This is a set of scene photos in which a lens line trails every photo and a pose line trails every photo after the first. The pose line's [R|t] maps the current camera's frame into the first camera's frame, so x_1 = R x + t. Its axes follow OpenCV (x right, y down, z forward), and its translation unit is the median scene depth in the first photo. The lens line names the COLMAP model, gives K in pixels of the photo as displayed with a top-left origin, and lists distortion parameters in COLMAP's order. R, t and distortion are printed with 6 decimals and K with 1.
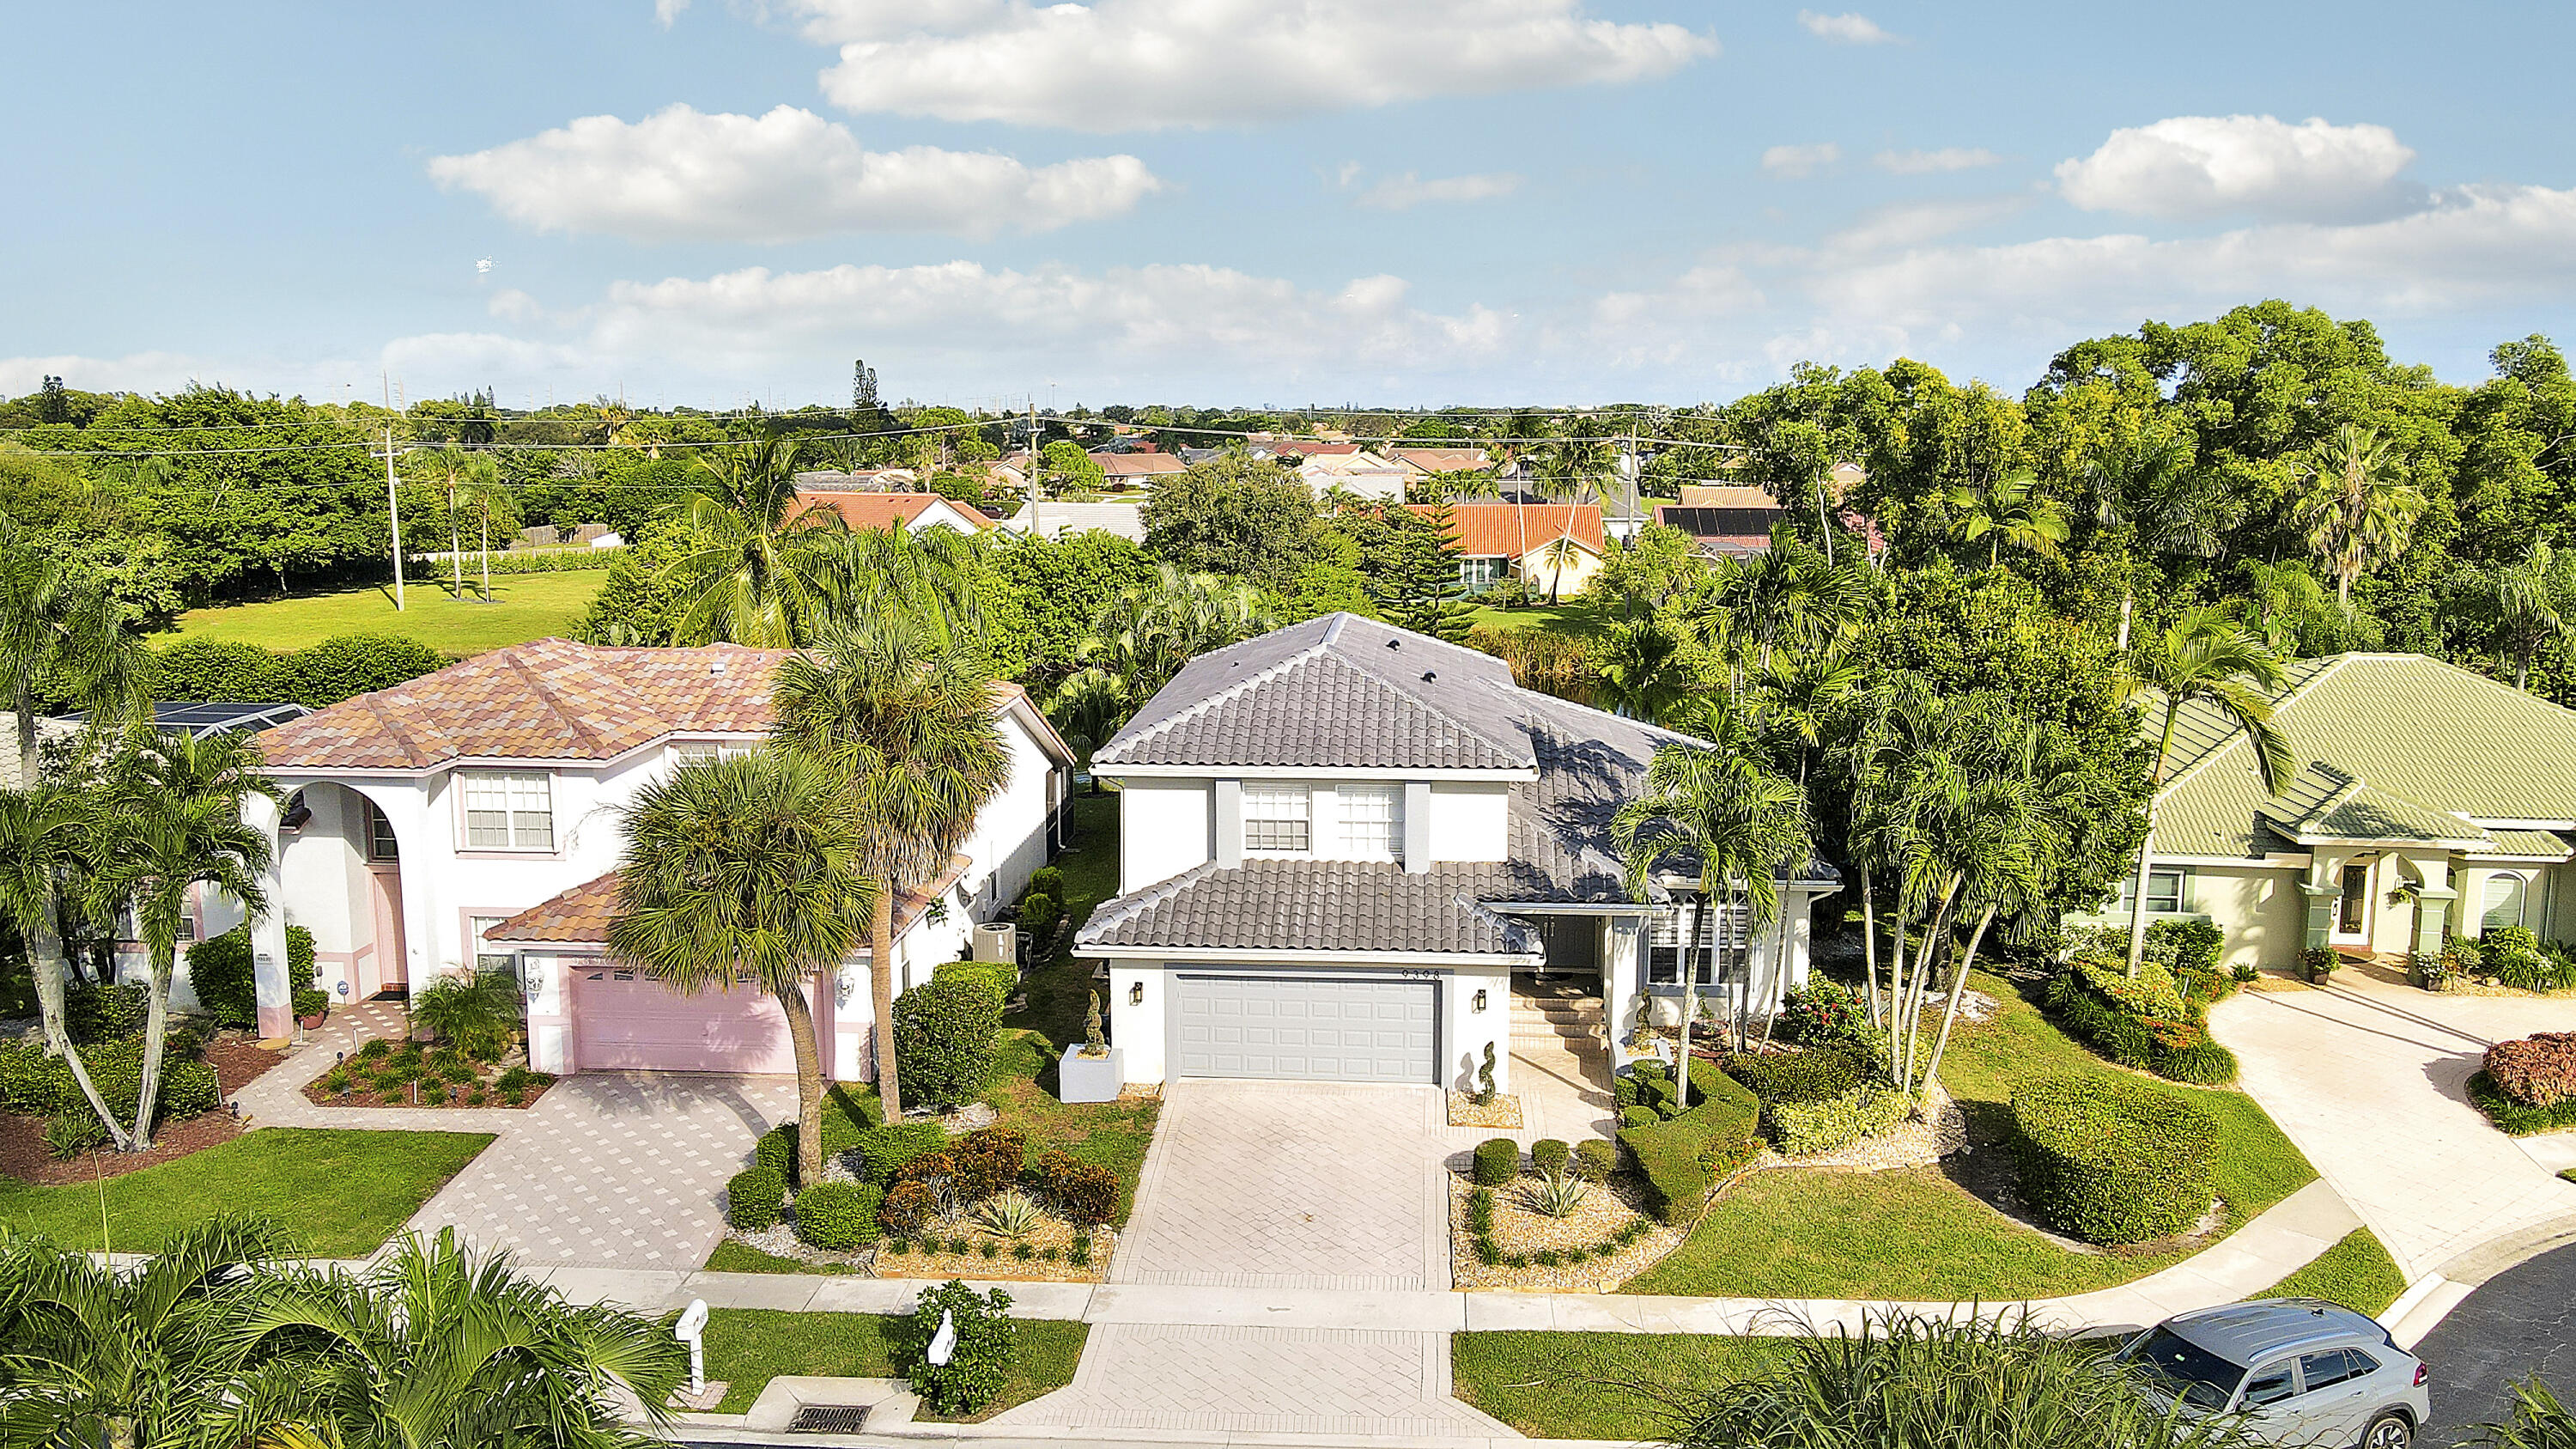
lens RADIAL K [[1838.1, 0, 1288.0], [0, 1838.1, 724.5], [0, 0, 1]] dist [-0.002470, 0.003380]
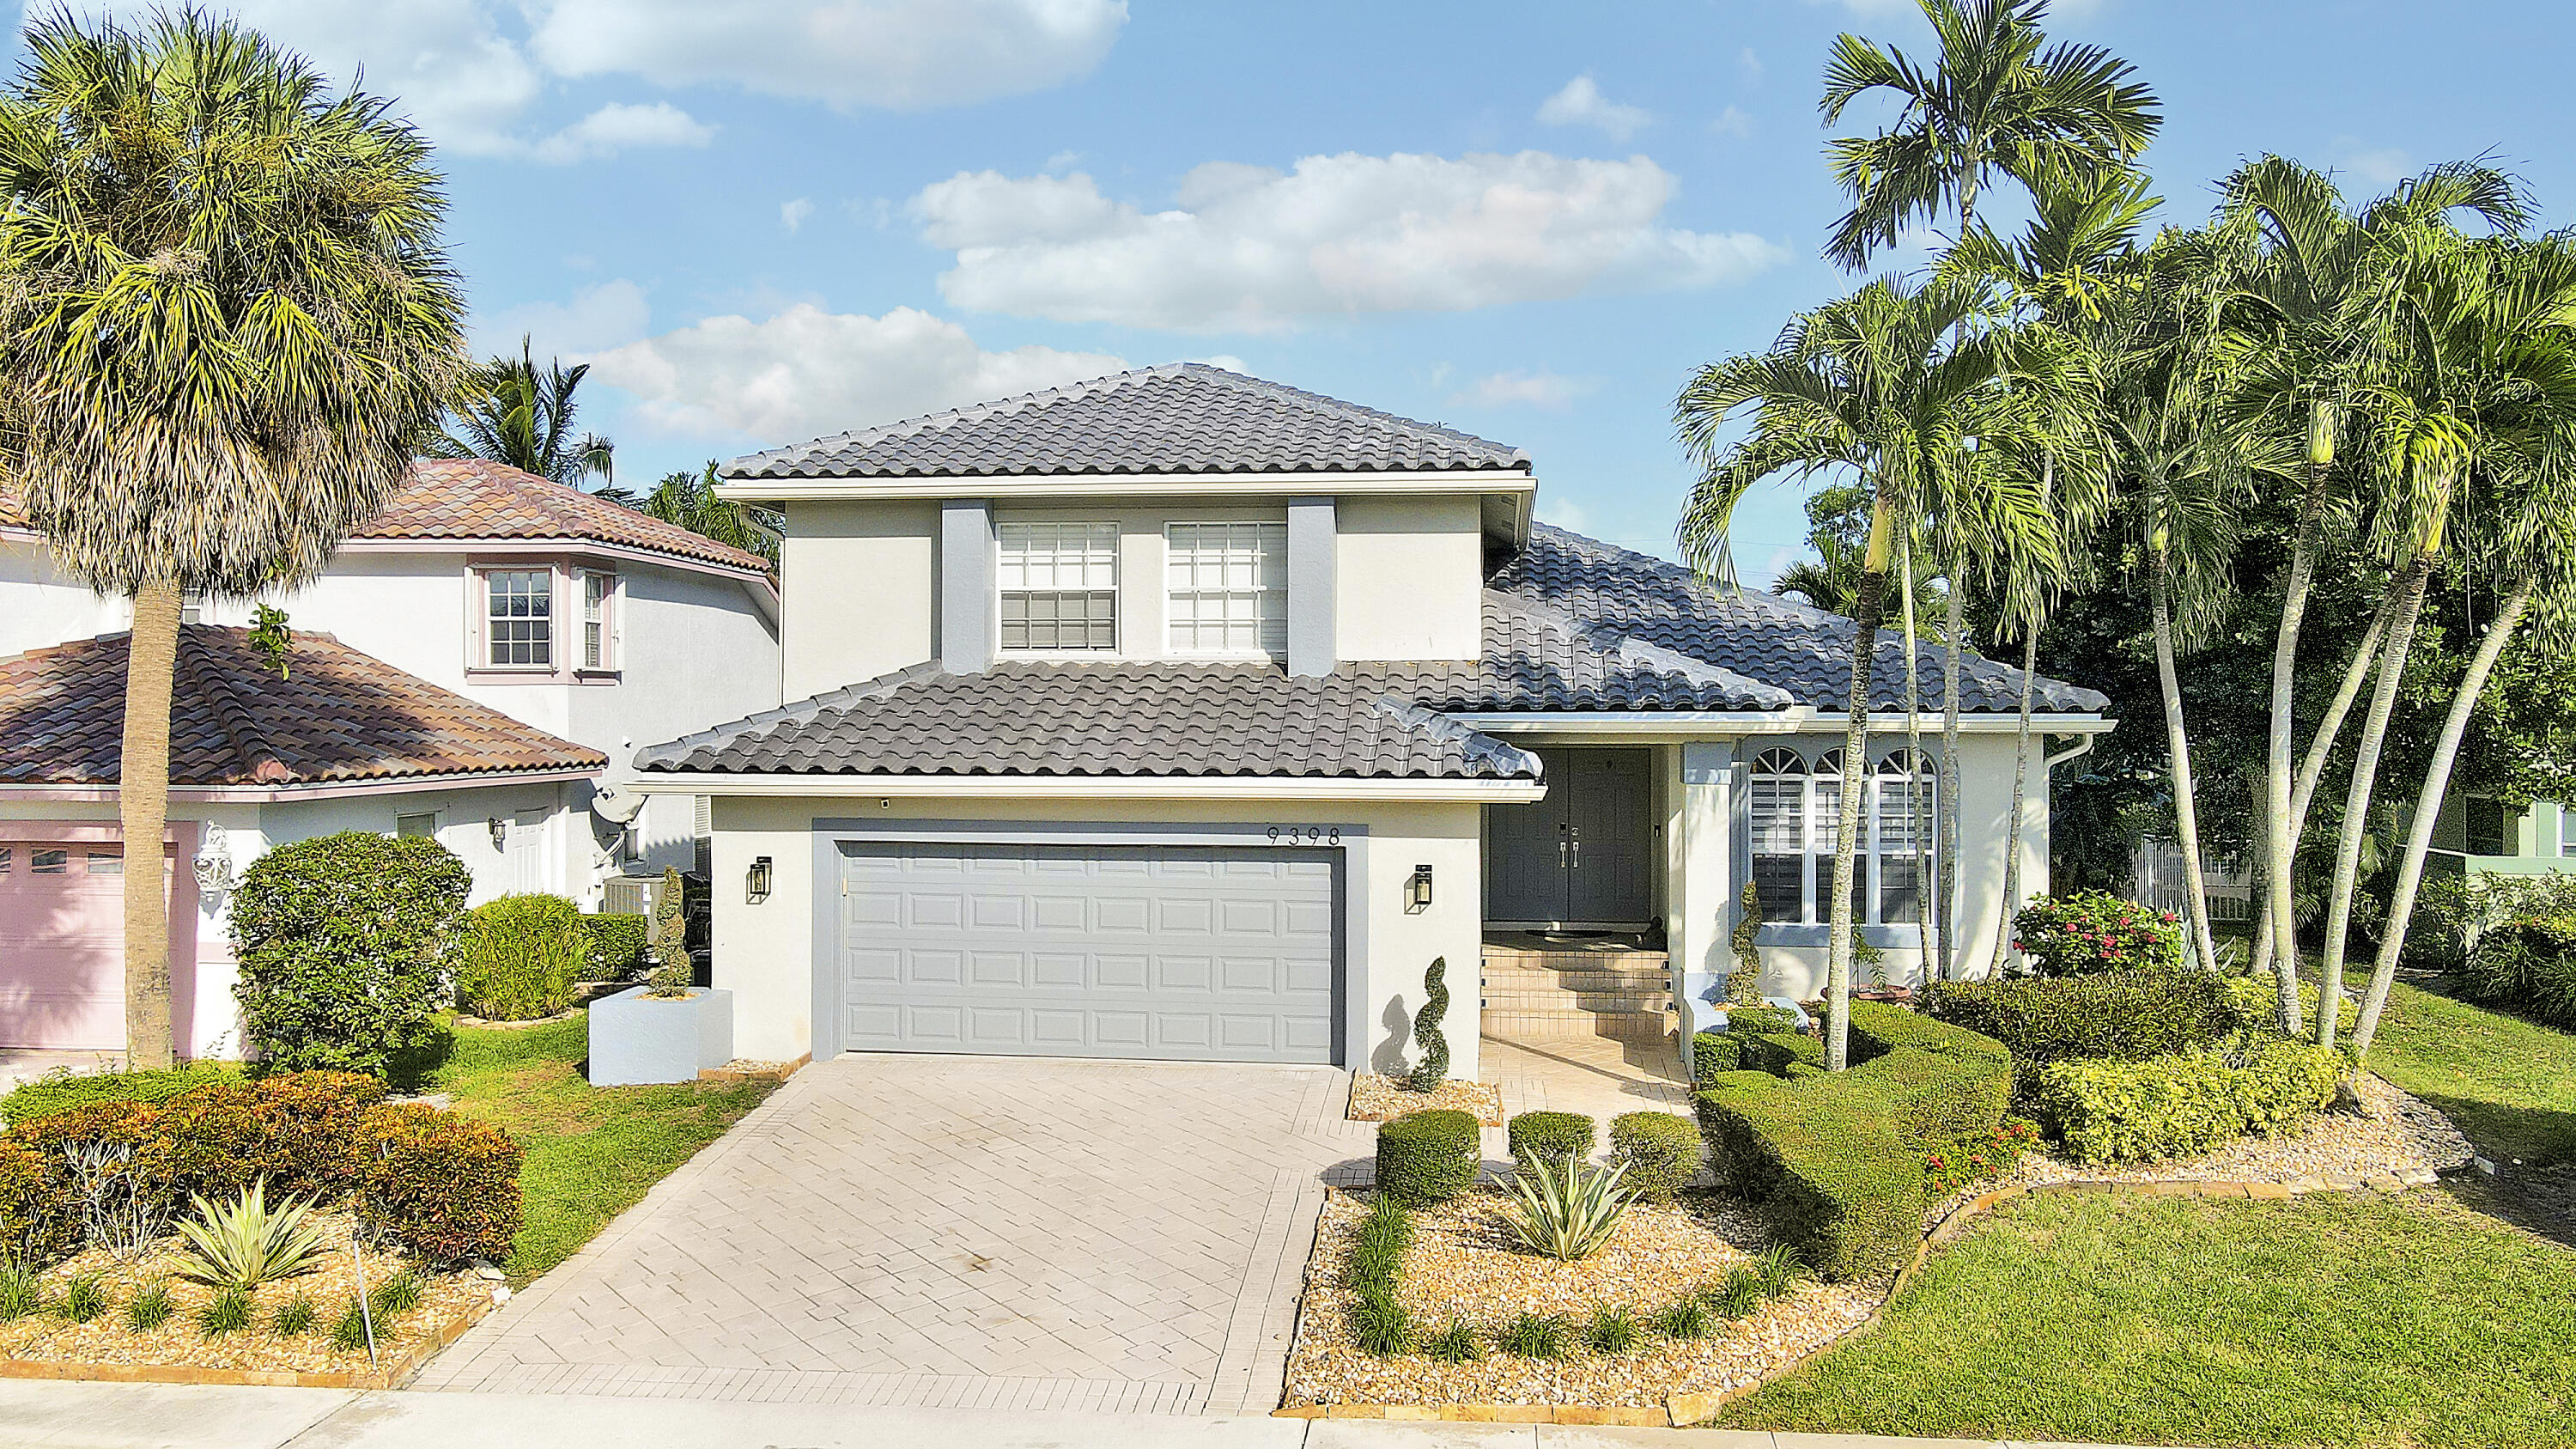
lens RADIAL K [[1838.1, 0, 1288.0], [0, 1838.1, 724.5], [0, 0, 1]] dist [-0.002470, 0.003380]
pose [[0.999460, 0.006955, -0.032122, 0.084179], [-0.011935, 0.987439, -0.157550, 0.185889], [0.030623, 0.157848, 0.986988, 0.494523]]
